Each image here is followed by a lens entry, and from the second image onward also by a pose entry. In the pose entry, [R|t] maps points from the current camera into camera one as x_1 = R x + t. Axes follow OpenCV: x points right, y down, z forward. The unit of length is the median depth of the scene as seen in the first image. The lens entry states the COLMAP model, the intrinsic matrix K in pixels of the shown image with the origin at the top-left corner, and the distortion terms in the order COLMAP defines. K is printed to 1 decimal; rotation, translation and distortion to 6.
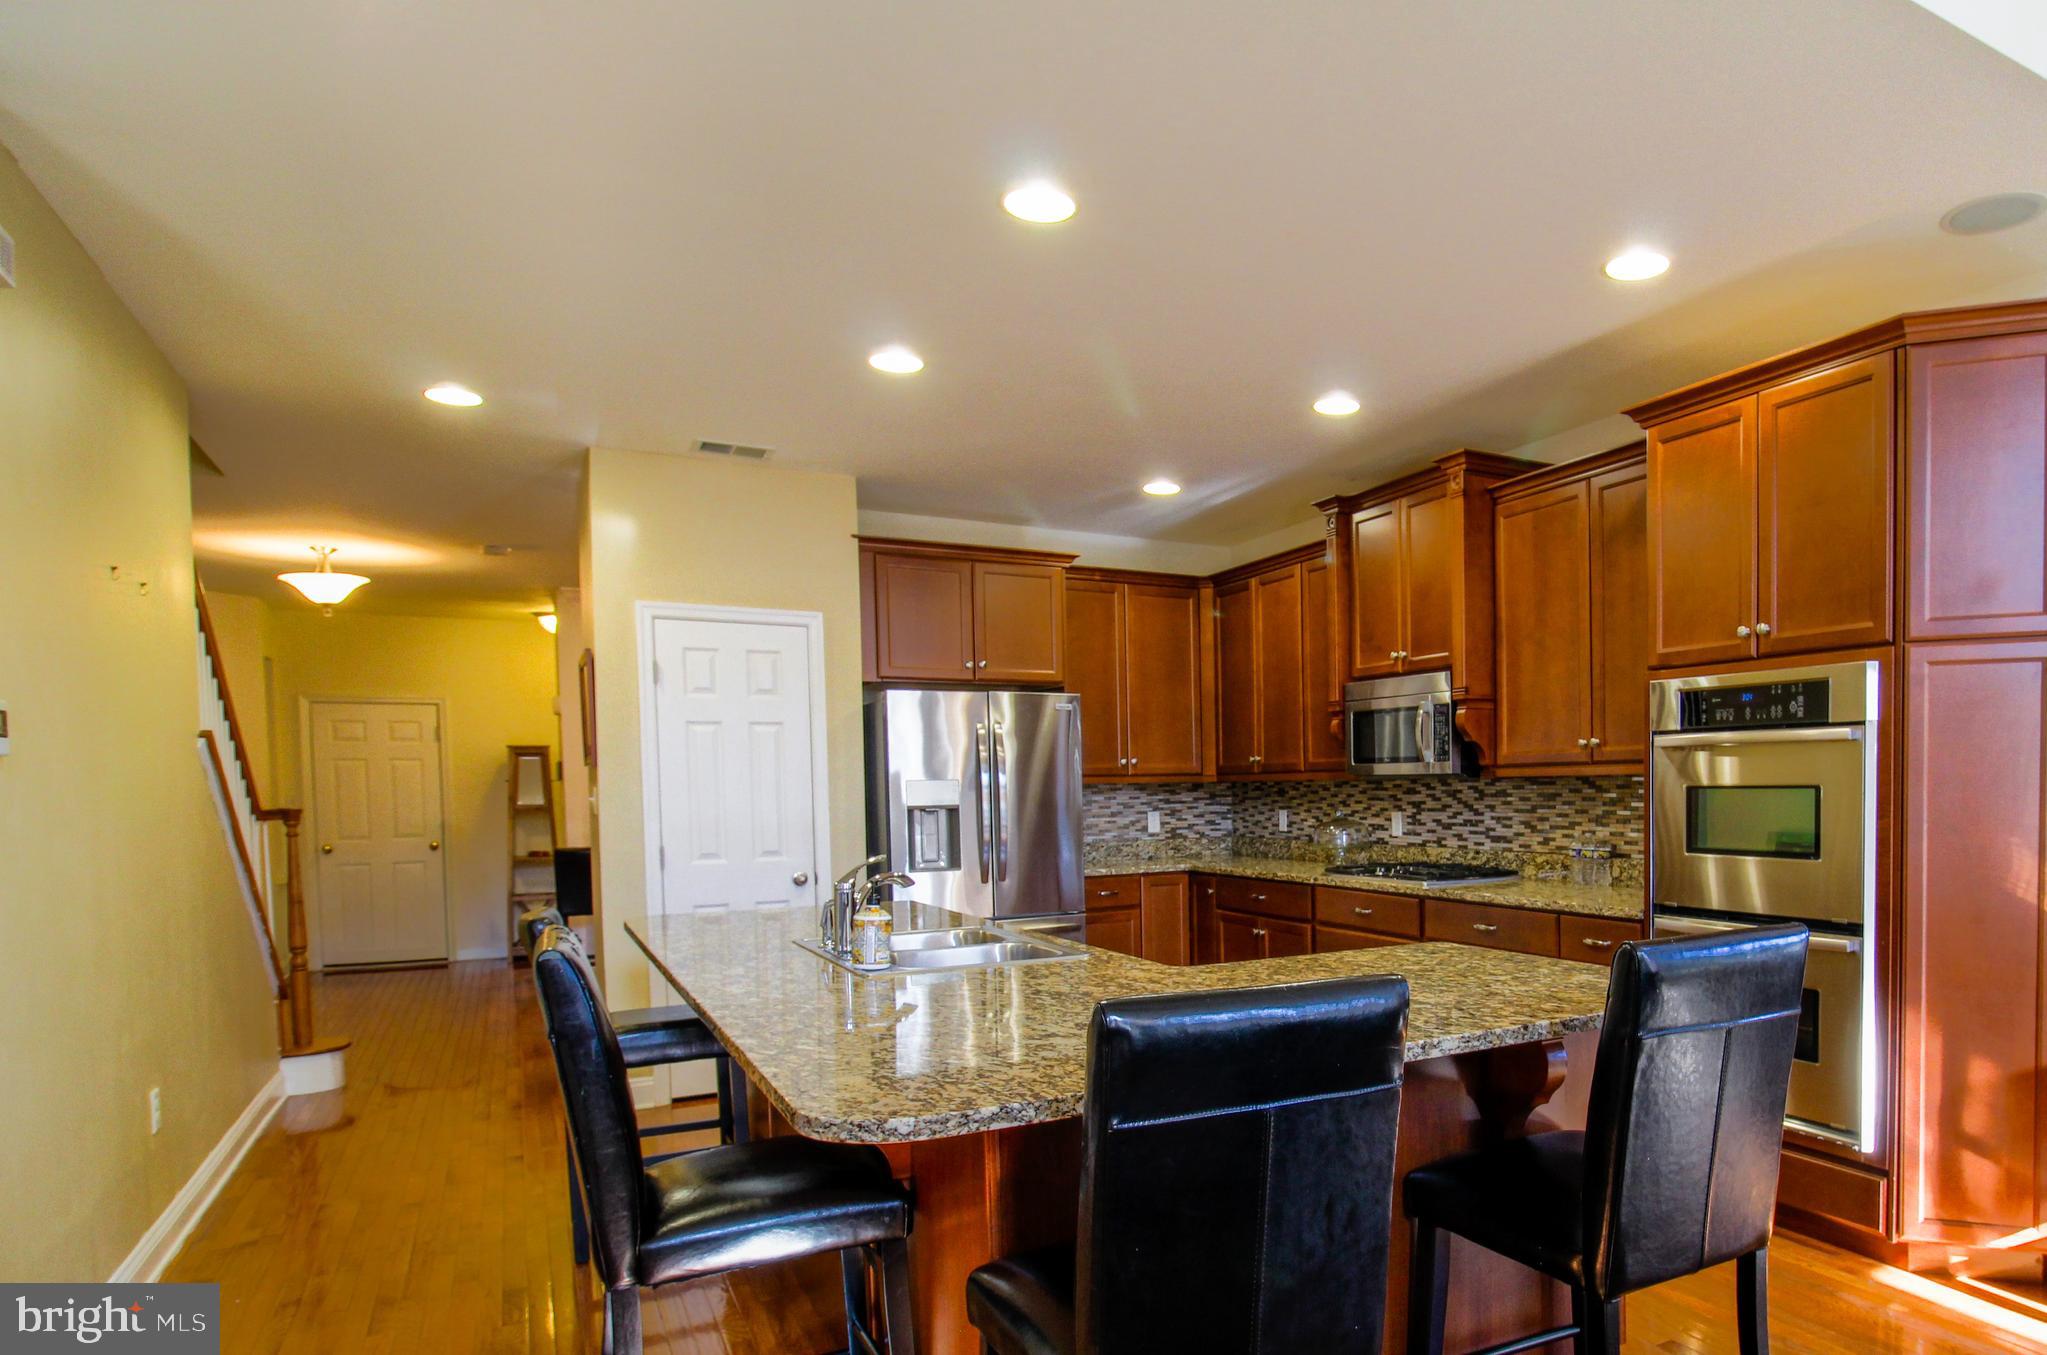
lens RADIAL K [[1238.3, 0, 1299.8], [0, 1238.3, 842.5], [0, 0, 1]] dist [-0.006377, -0.003526]
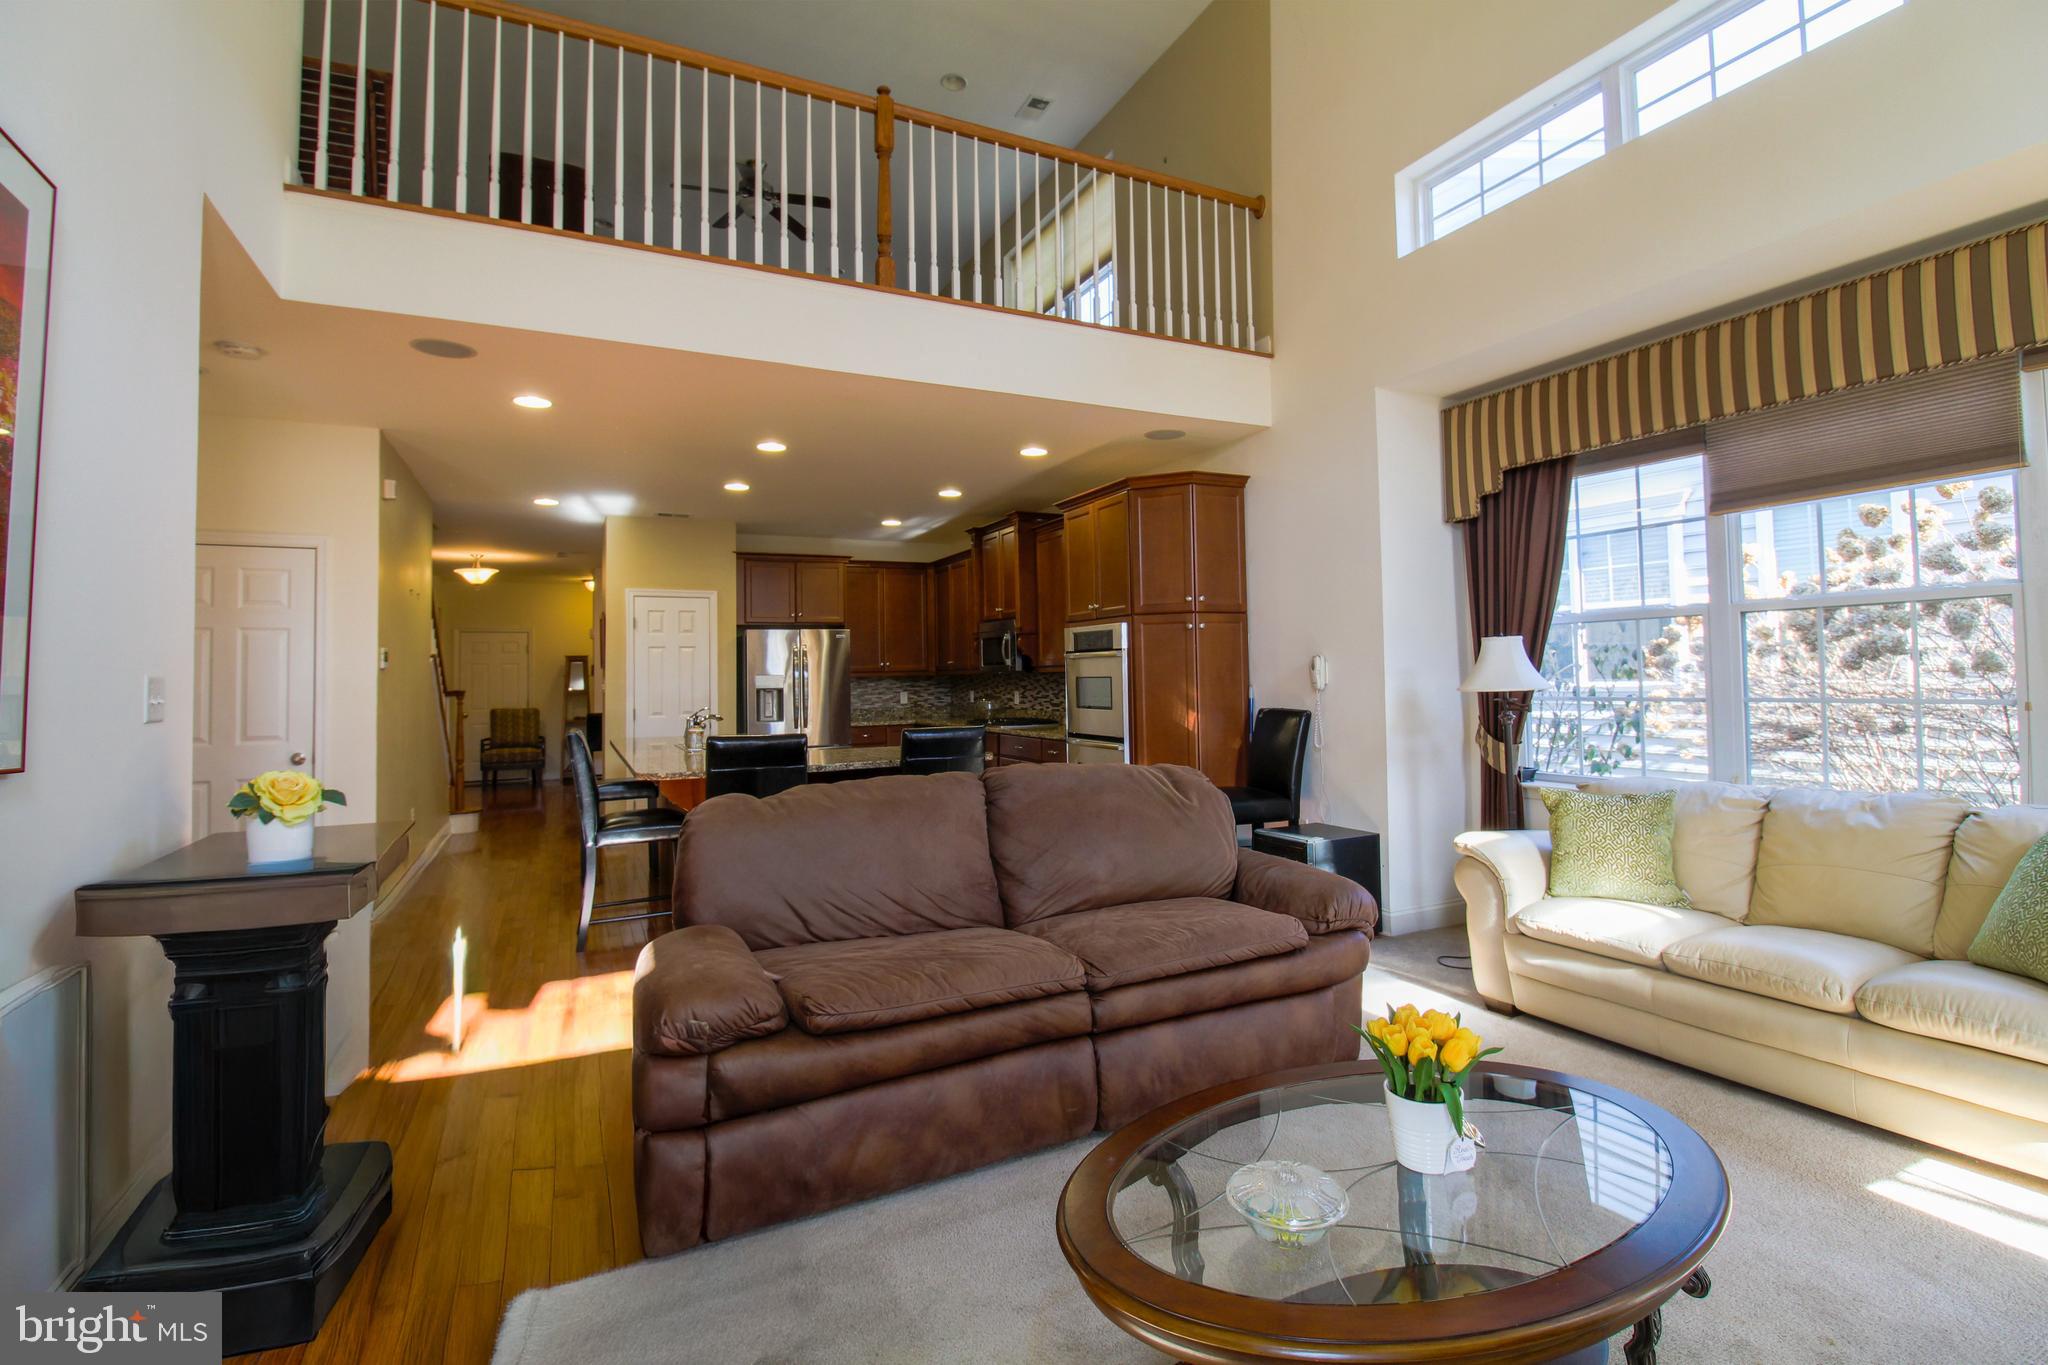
lens RADIAL K [[945.6, 0, 1044.1], [0, 945.6, 644.2], [0, 0, 1]] dist [0.002384, -0.015541]
pose [[0.994928, -0.007455, -0.100311, 0.281813], [-0.000576, 0.996811, -0.079796, 0.019531], [0.100586, 0.079450, 0.991751, -0.437038]]
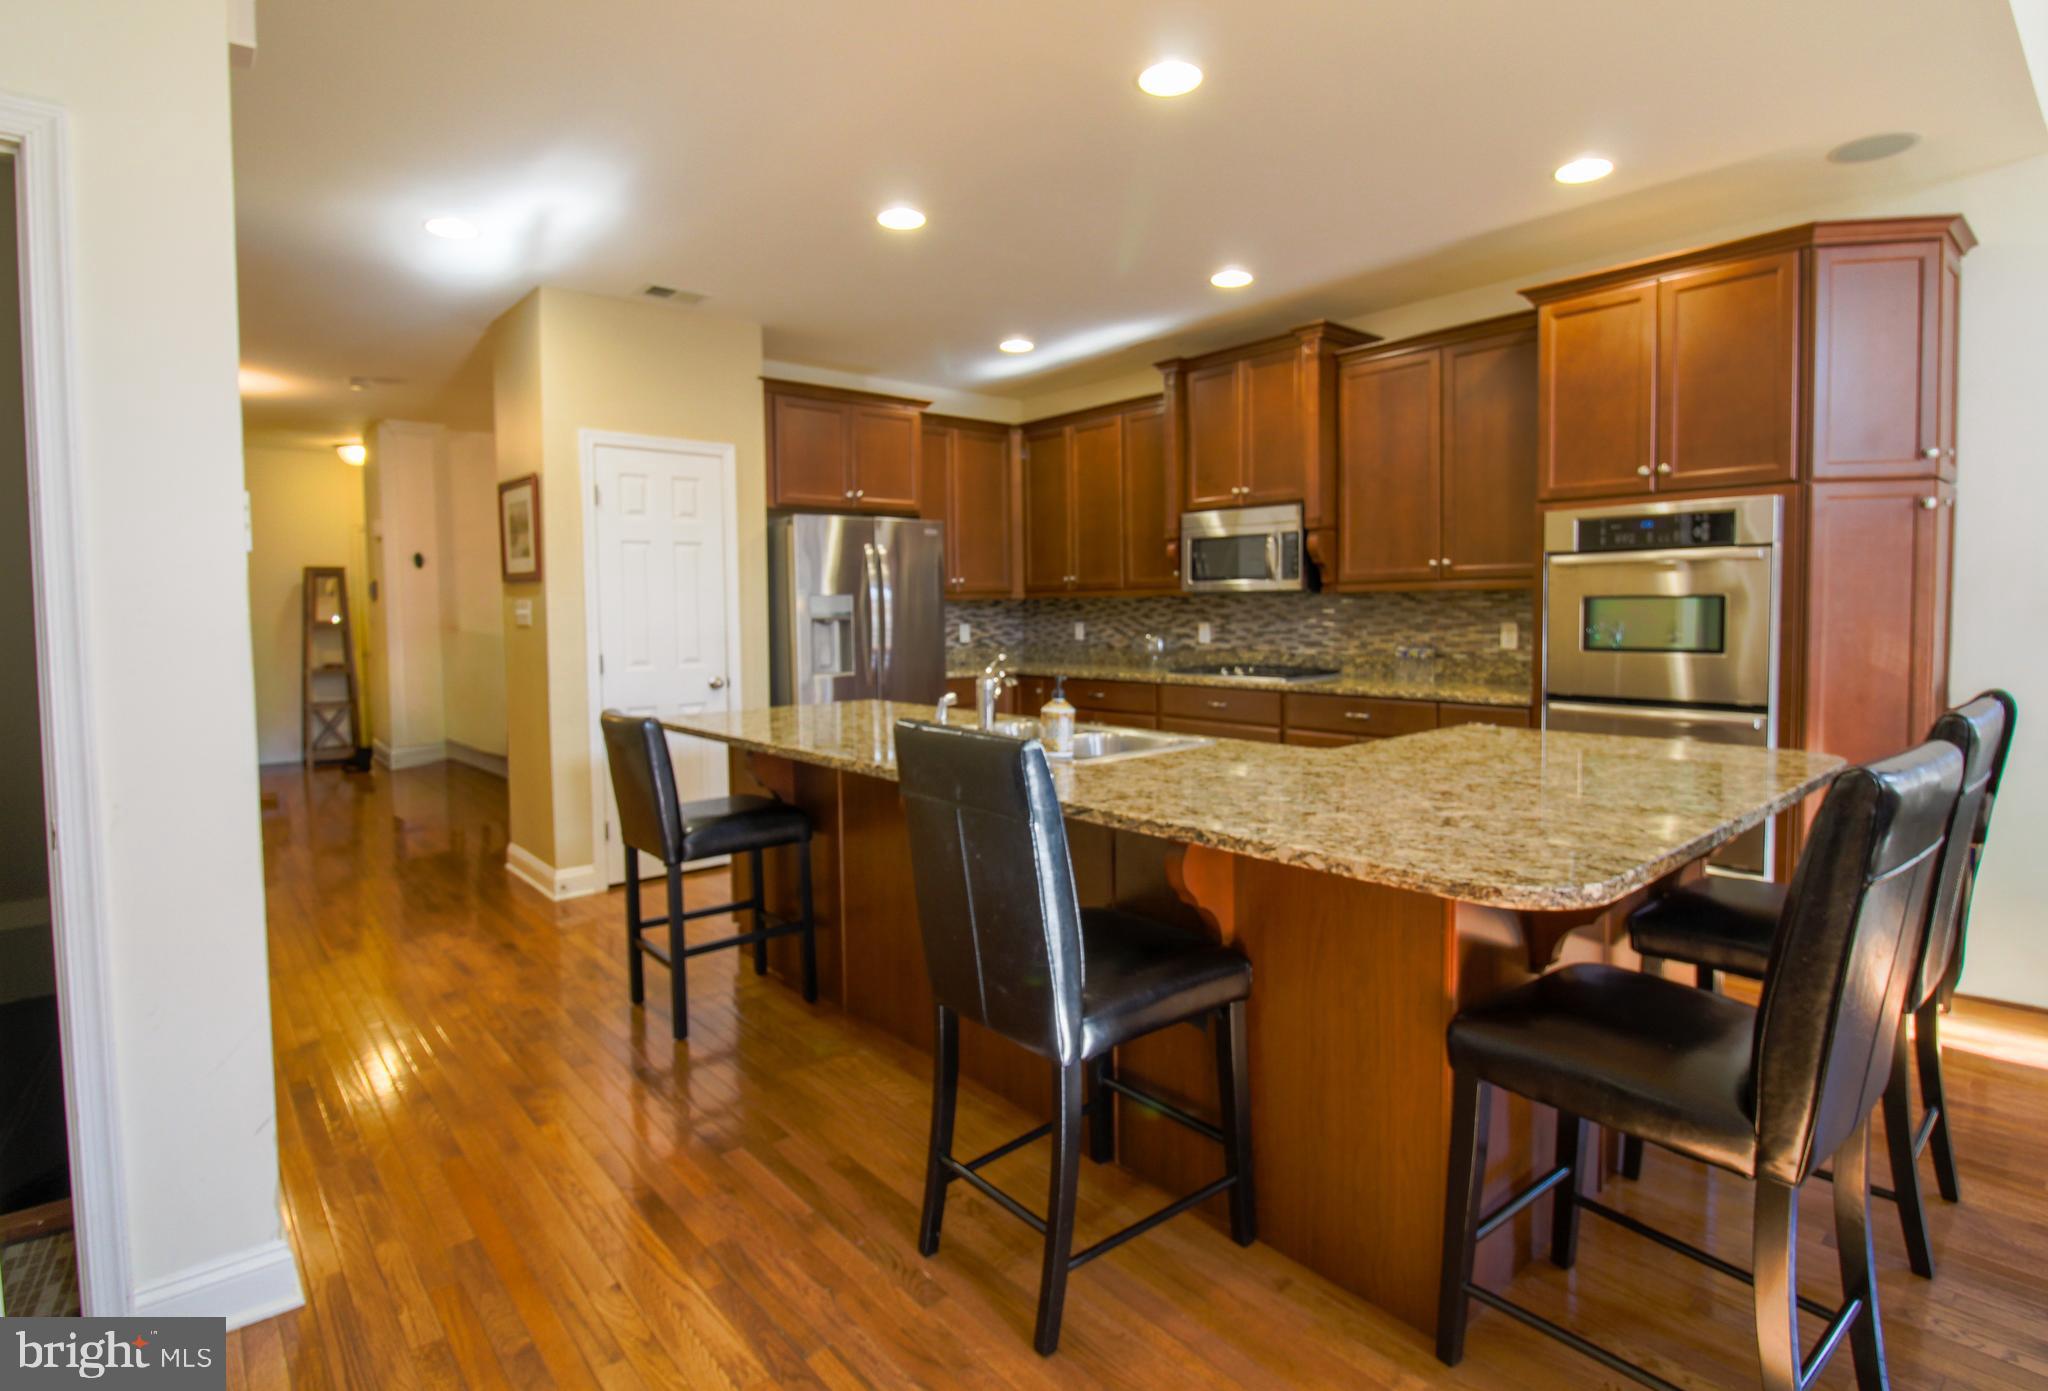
lens RADIAL K [[1010.6, 0, 1020.6], [0, 1010.6, 650.0], [0, 0, 1]] dist [-0.002120, -0.021635]
pose [[0.989831, -0.006246, 0.142112, -0.255854], [0.006998, 0.999964, -0.004790, 0.005685], [-0.142077, 0.005736, 0.989839, 0.058016]]
